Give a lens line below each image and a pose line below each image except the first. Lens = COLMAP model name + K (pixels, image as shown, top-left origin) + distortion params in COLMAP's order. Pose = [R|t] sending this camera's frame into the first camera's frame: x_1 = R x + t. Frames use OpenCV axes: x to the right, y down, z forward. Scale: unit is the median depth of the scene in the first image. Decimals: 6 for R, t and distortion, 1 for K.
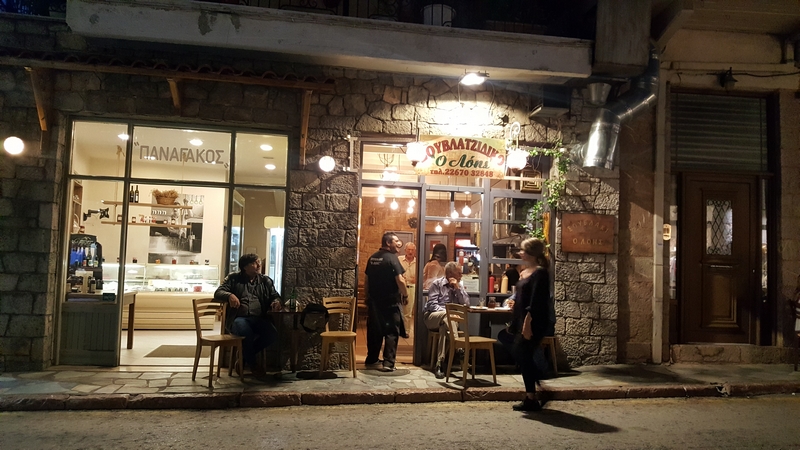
lens RADIAL K [[601.0, 0, 396.1], [0, 601.0, 233.4], [0, 0, 1]] dist [0.145686, -0.282162]
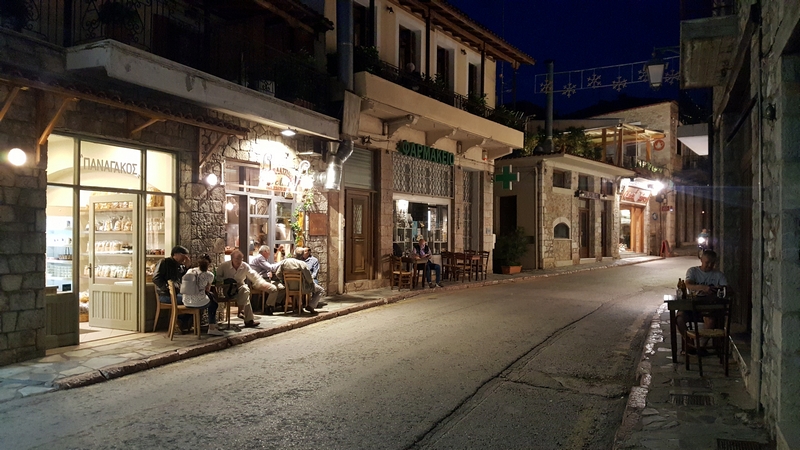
lens RADIAL K [[601.0, 0, 396.1], [0, 601.0, 233.4], [0, 0, 1]] dist [0.145686, -0.282162]
pose [[0.562054, -0.026355, 0.826681, -1.099686], [-0.041256, 0.997355, 0.059845, -0.096658], [-0.826071, -0.067742, 0.559480, -0.167148]]
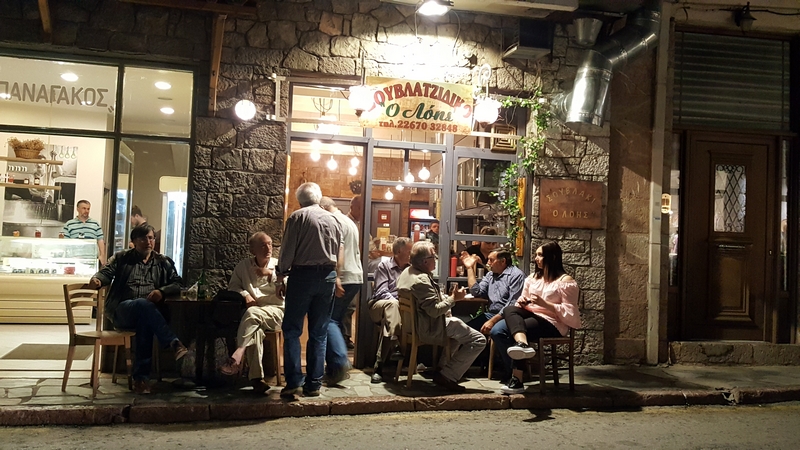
lens RADIAL K [[751.5, 0, 399.6], [0, 751.5, 211.5], [0, 0, 1]] dist [0.161213, -0.332964]
pose [[0.996231, 0.011896, 0.085915, 0.000576], [-0.012970, 0.999844, 0.011952, 0.000693], [-0.085760, -0.013021, 0.996231, 0.013335]]
